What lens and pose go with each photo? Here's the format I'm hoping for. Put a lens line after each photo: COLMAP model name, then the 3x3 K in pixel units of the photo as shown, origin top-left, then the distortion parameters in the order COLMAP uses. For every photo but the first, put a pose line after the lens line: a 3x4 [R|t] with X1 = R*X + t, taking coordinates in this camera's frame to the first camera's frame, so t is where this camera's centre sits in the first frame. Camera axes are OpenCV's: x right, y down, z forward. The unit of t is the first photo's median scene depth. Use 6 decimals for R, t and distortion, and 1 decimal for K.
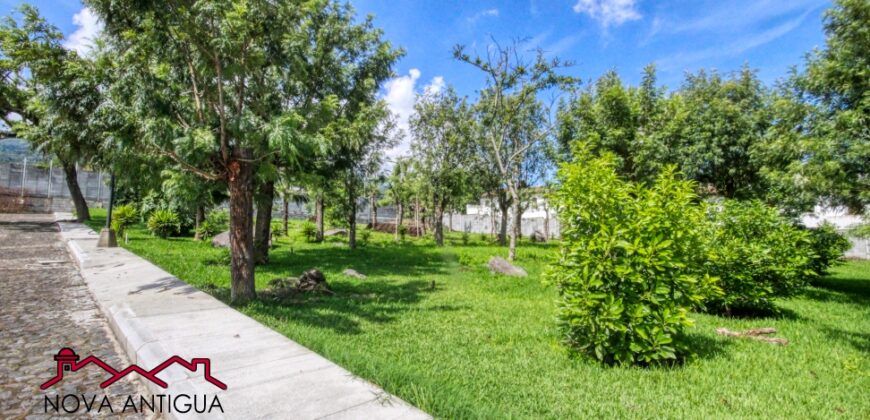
lens RADIAL K [[459.7, 0, 435.0], [0, 459.7, 210.0], [0, 0, 1]] dist [-0.002431, 0.000351]
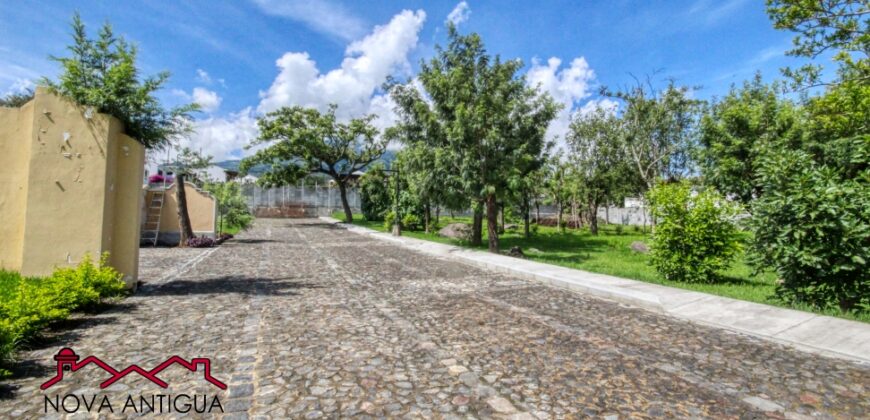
lens RADIAL K [[459.7, 0, 435.0], [0, 459.7, 210.0], [0, 0, 1]] dist [-0.002431, 0.000351]
pose [[0.944952, -0.032811, -0.325561, 0.008621], [0.036182, 0.999336, 0.004304, -0.012094], [0.325204, -0.015846, 0.945511, -0.322557]]
